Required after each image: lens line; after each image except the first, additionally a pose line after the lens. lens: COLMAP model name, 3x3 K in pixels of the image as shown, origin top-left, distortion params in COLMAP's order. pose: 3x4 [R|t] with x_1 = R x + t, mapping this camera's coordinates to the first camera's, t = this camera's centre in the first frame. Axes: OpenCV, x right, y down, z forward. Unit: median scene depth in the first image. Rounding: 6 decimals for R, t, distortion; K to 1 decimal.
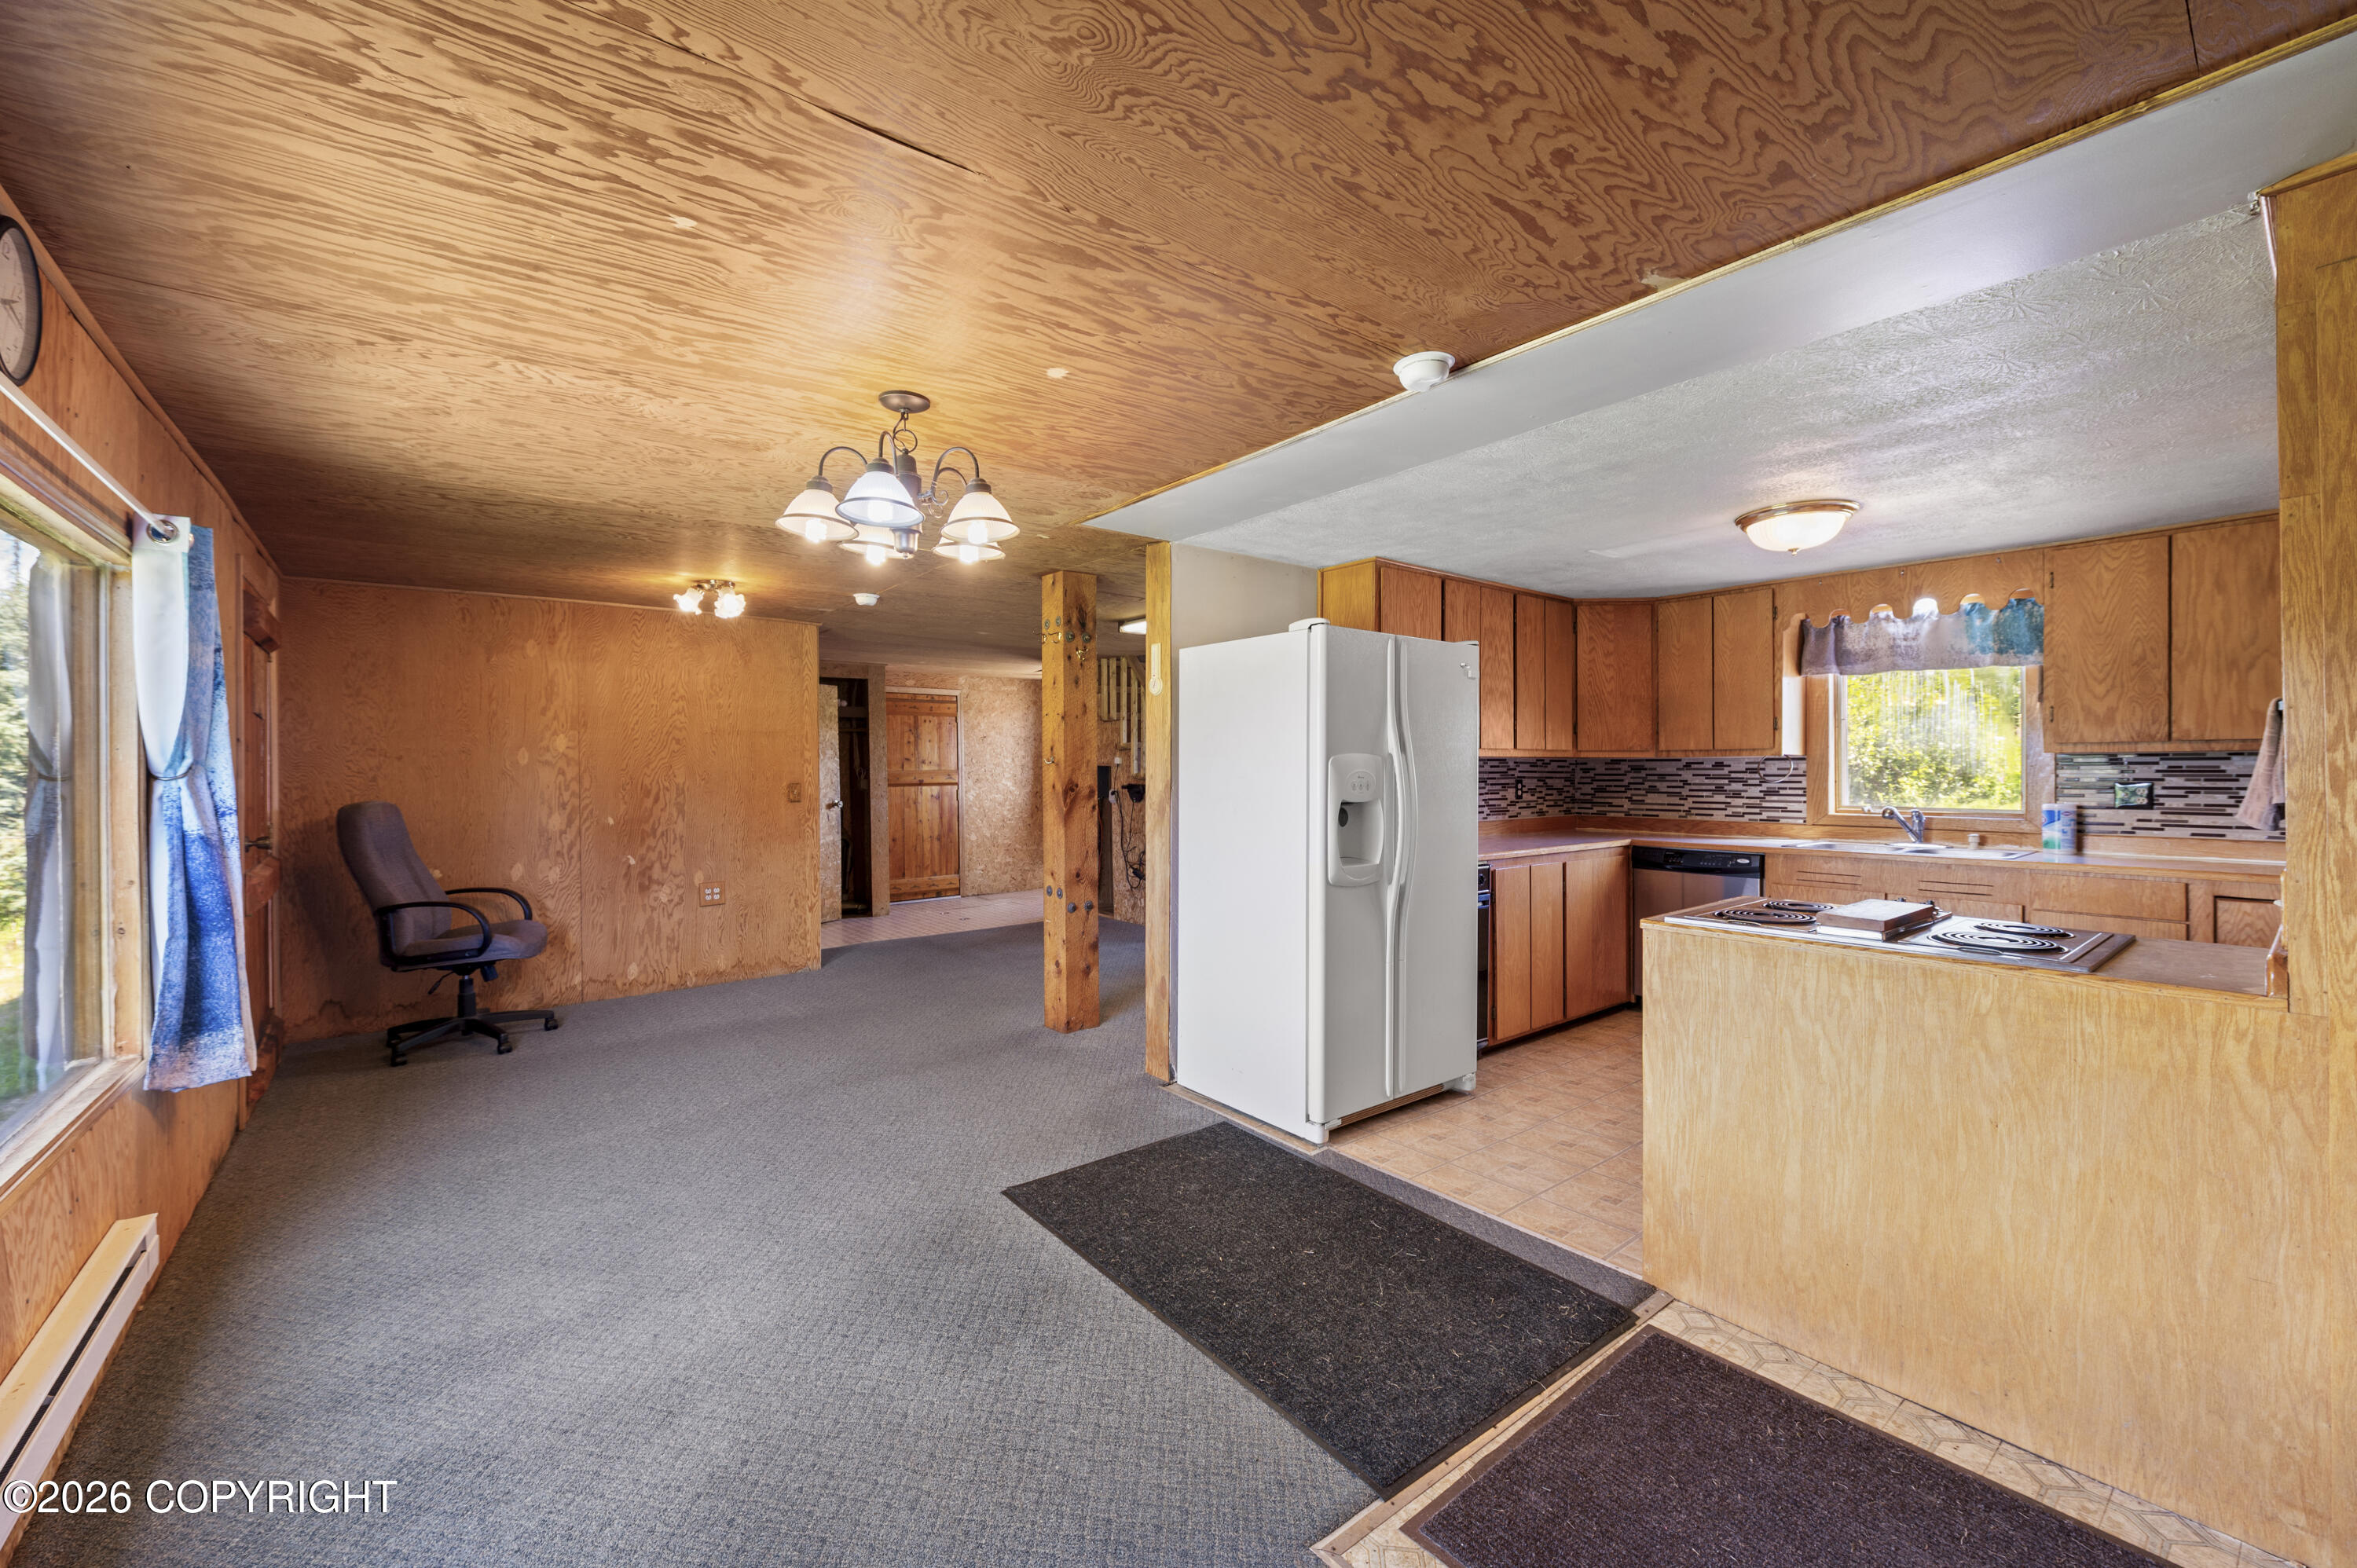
lens RADIAL K [[938.8, 0, 1166.5], [0, 938.8, 769.5], [0, 0, 1]] dist [-0.006989, -0.000337]
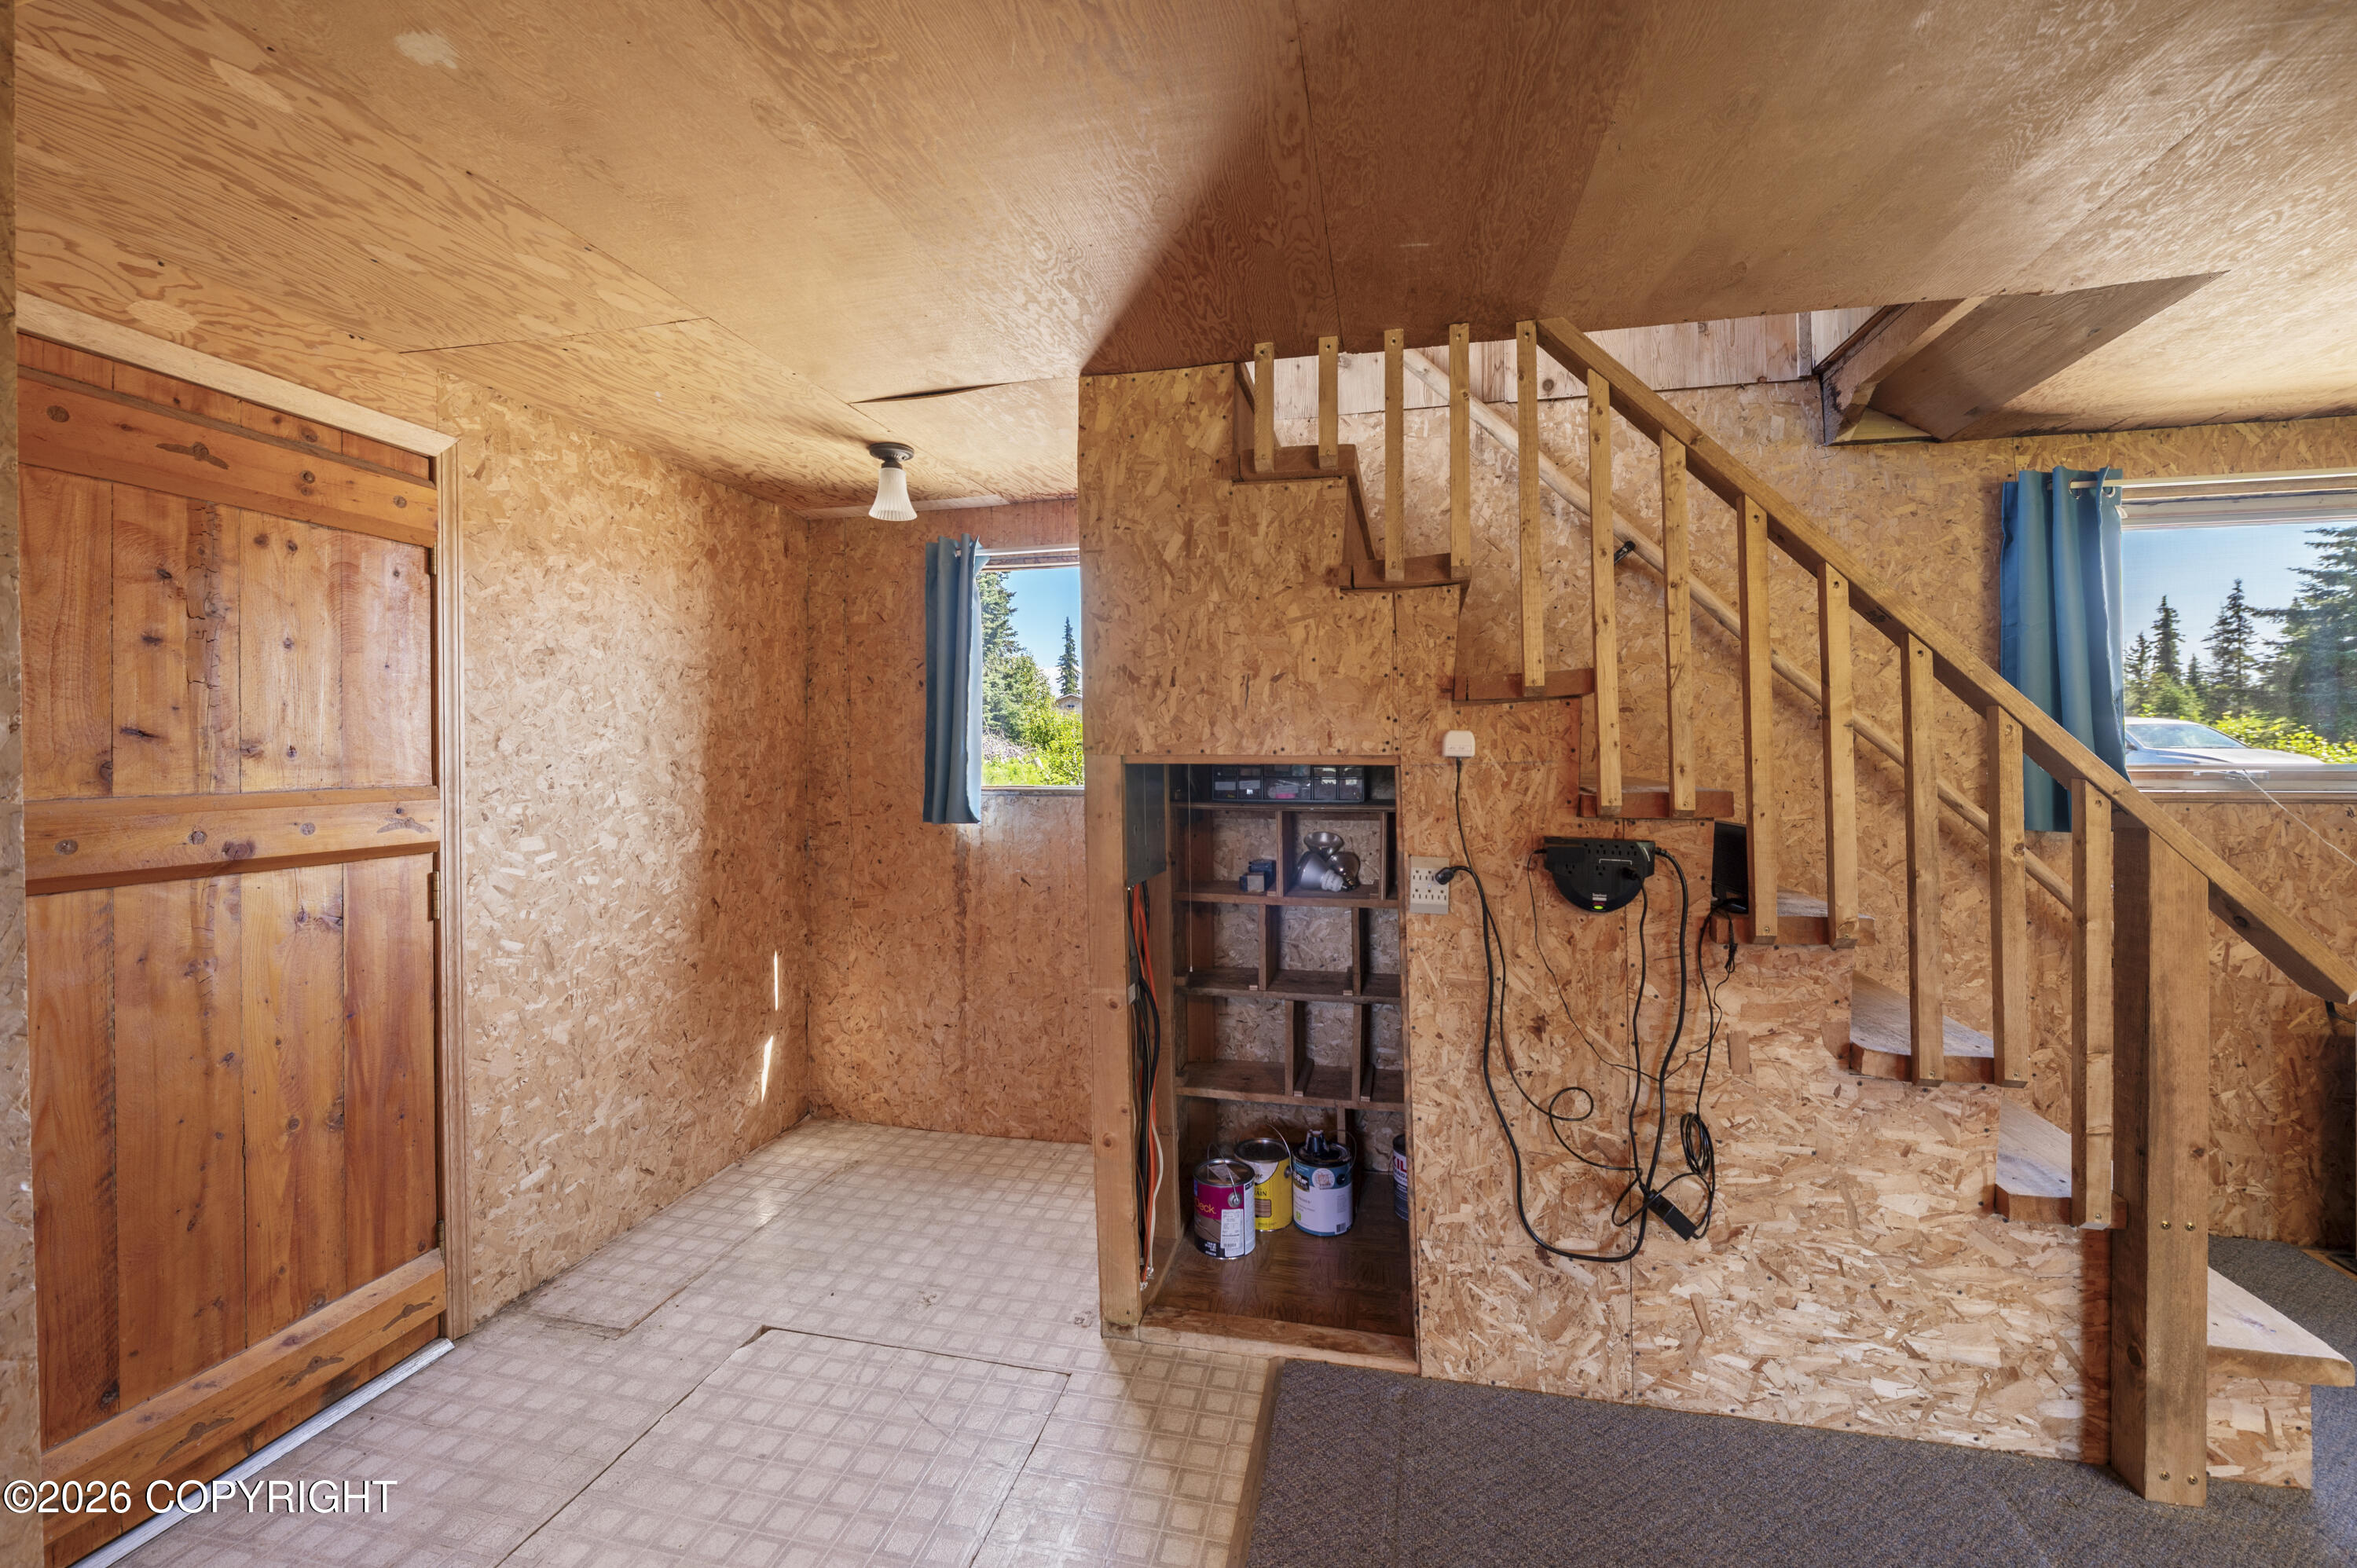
lens RADIAL K [[953.1, 0, 1173.7], [0, 953.1, 746.9], [0, 0, 1]] dist [-0.002990, -0.003032]
pose [[0.781951, 0.005165, 0.623319, -0.461216], [0.004629, 0.999890, -0.014093, -0.009600], [-0.623323, 0.013906, 0.781841, 1.446744]]
